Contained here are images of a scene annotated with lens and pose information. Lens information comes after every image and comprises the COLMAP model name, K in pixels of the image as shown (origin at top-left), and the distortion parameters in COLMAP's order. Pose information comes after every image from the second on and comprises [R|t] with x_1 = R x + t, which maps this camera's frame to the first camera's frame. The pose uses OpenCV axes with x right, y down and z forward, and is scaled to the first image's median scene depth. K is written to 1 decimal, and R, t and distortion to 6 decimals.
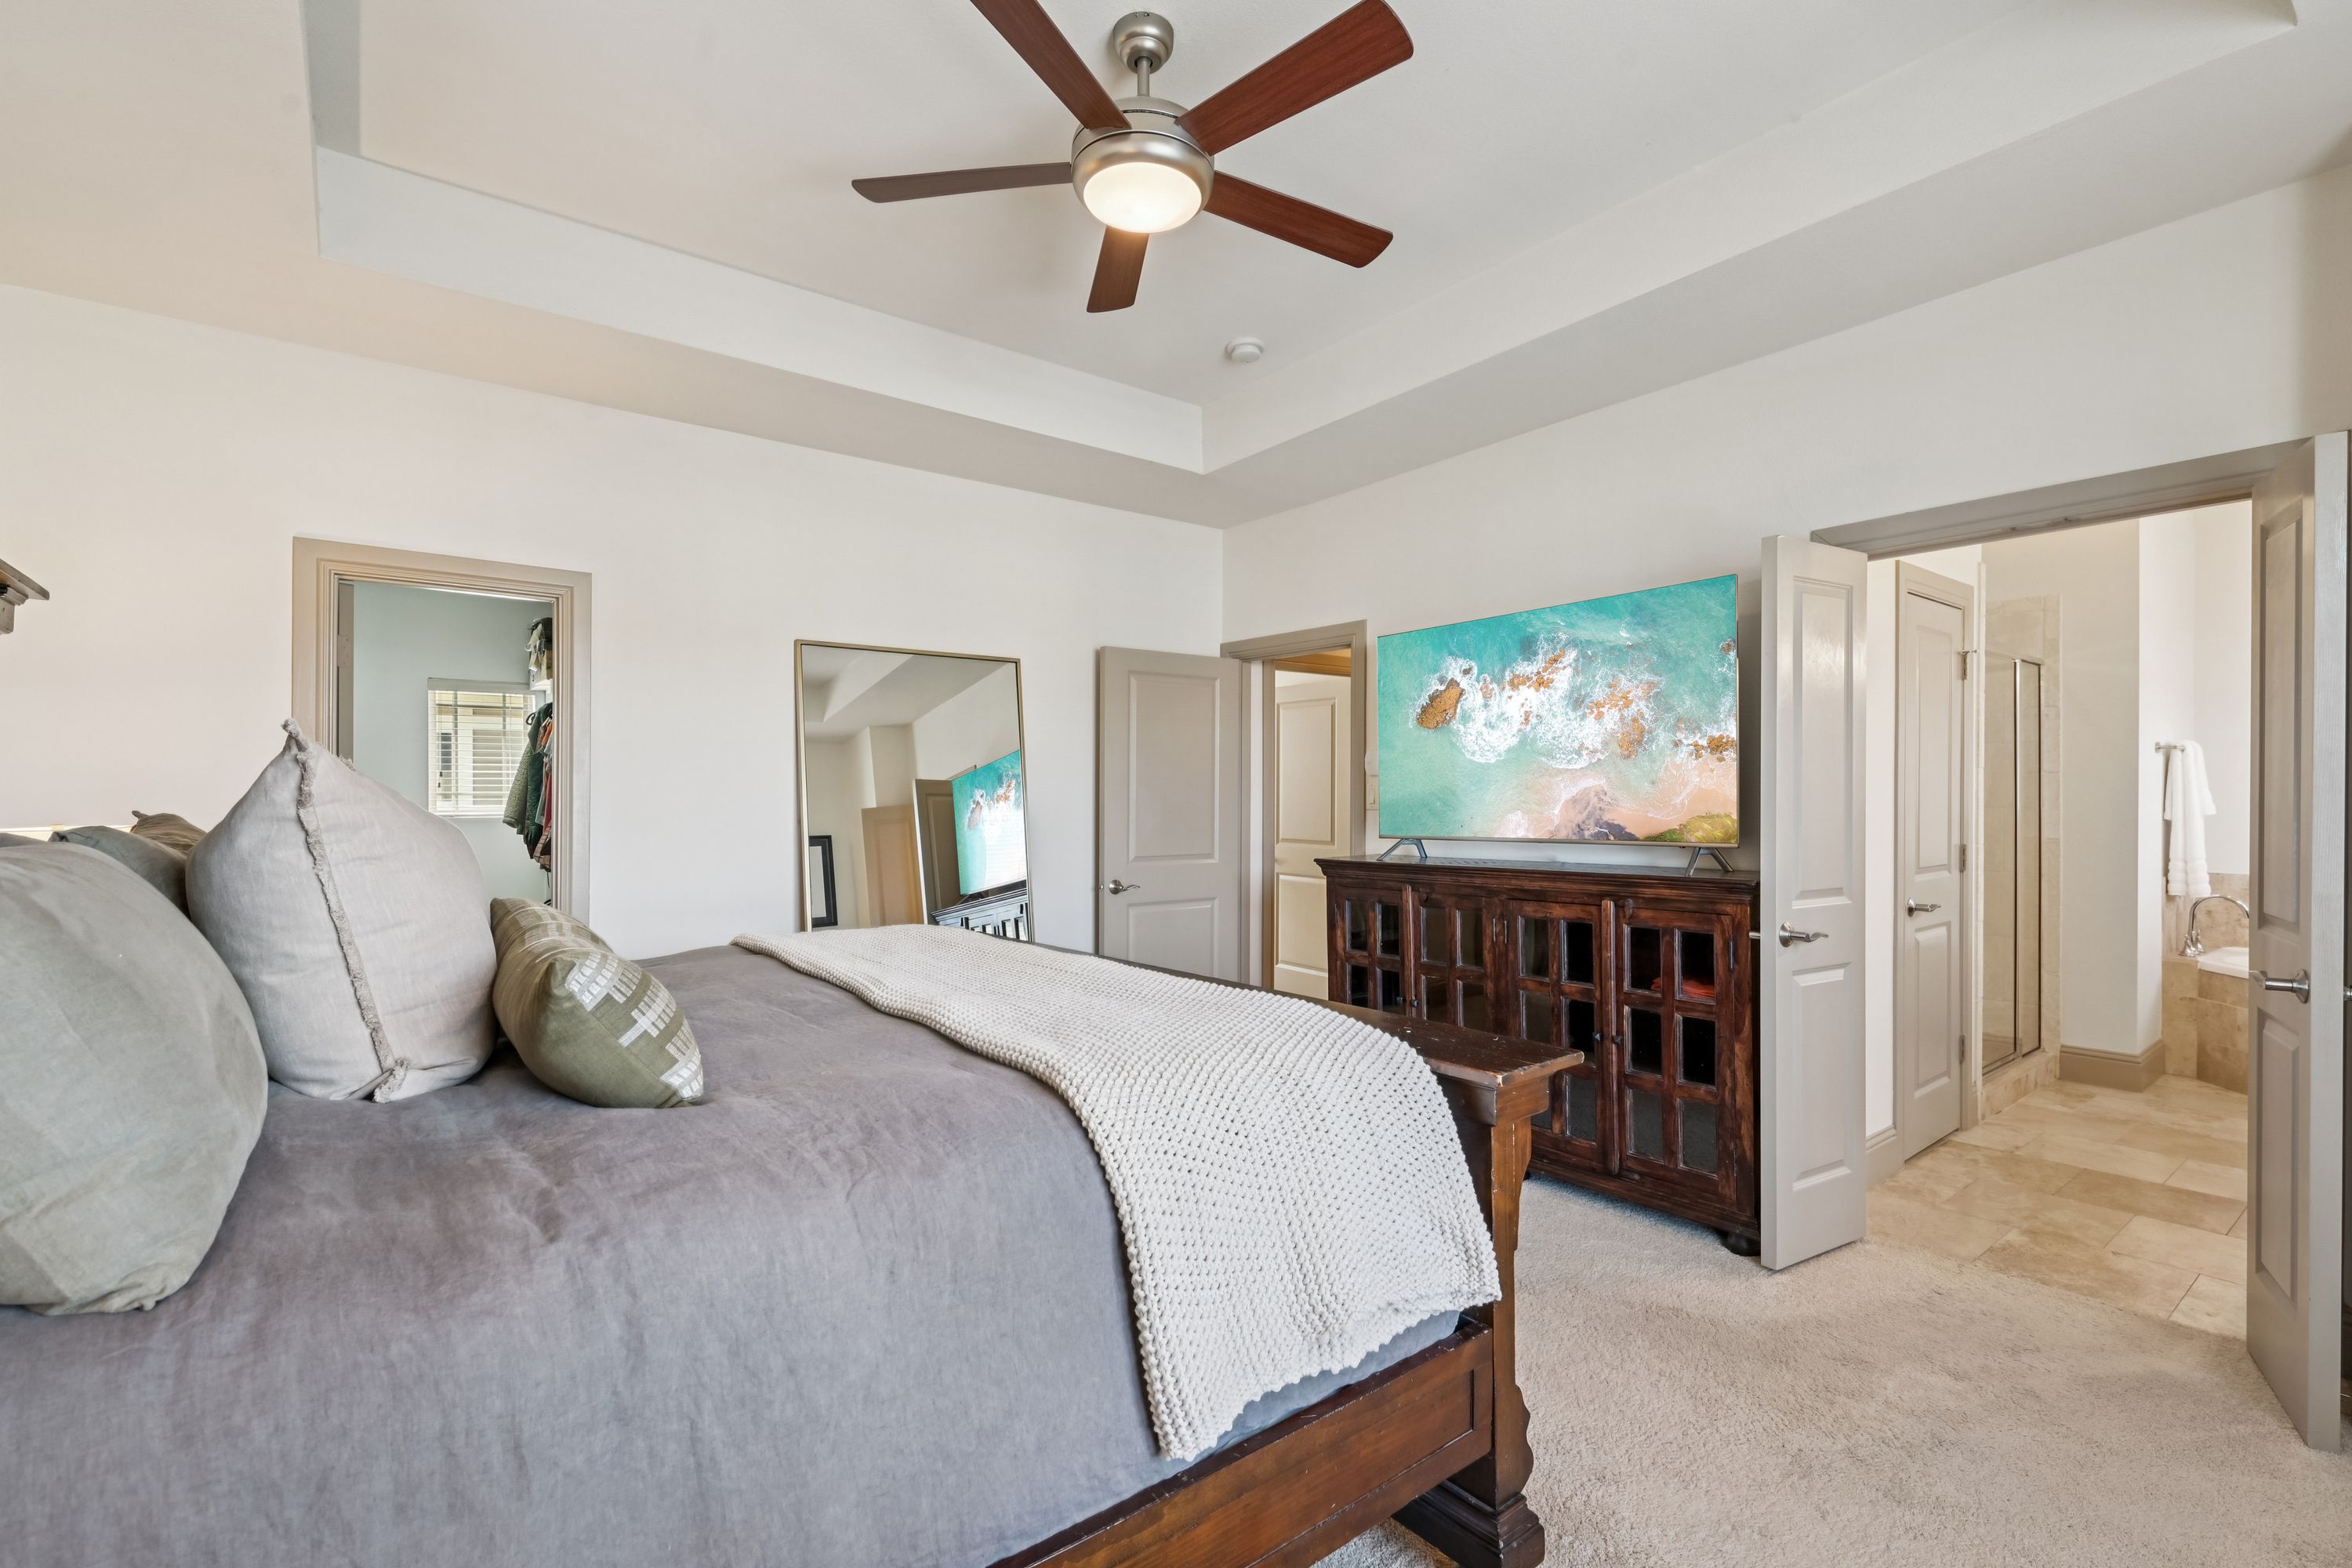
lens RADIAL K [[1082.0, 0, 1173.7], [0, 1082.0, 790.6], [0, 0, 1]] dist [0.001658, -0.000001]
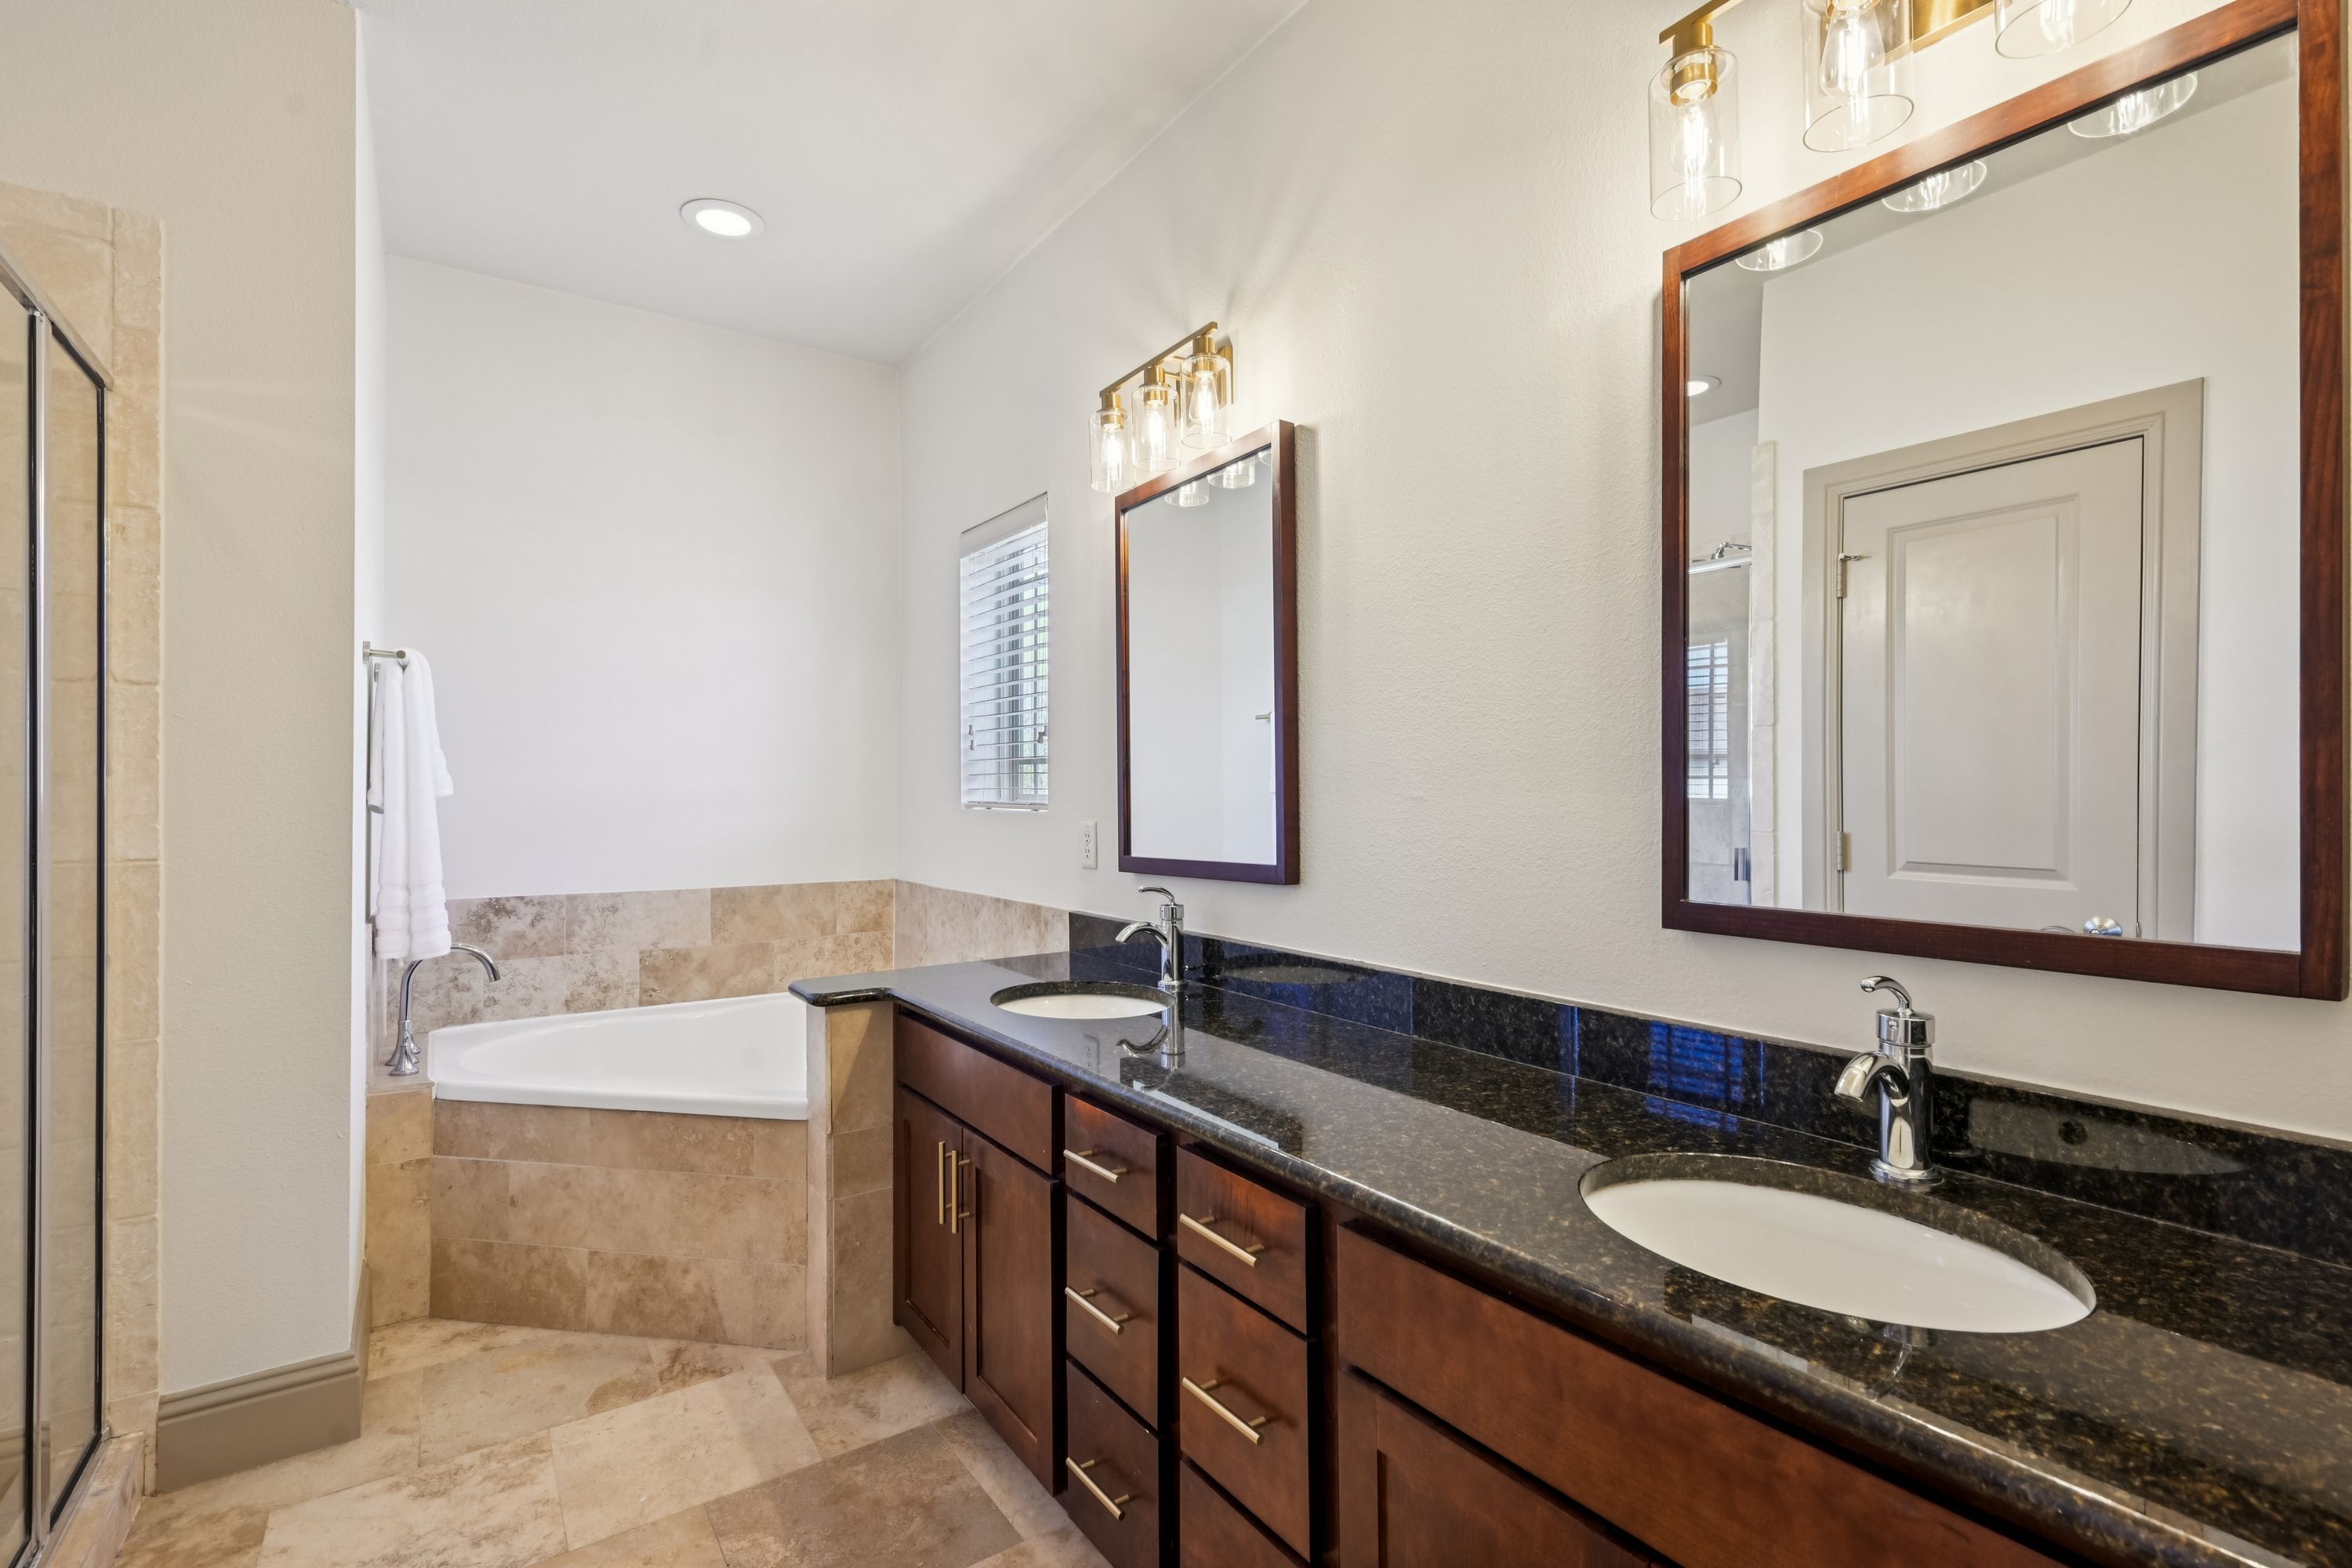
lens RADIAL K [[1082.0, 0, 1176.0], [0, 1082.0, 790.2], [0, 0, 1]] dist [0.001658, -0.000001]
pose [[0.072117, 0.002430, 0.997393, 0.464624], [-0.000600, 0.999997, -0.002393, 0.021161], [-0.997396, -0.000425, 0.072118, 0.616467]]
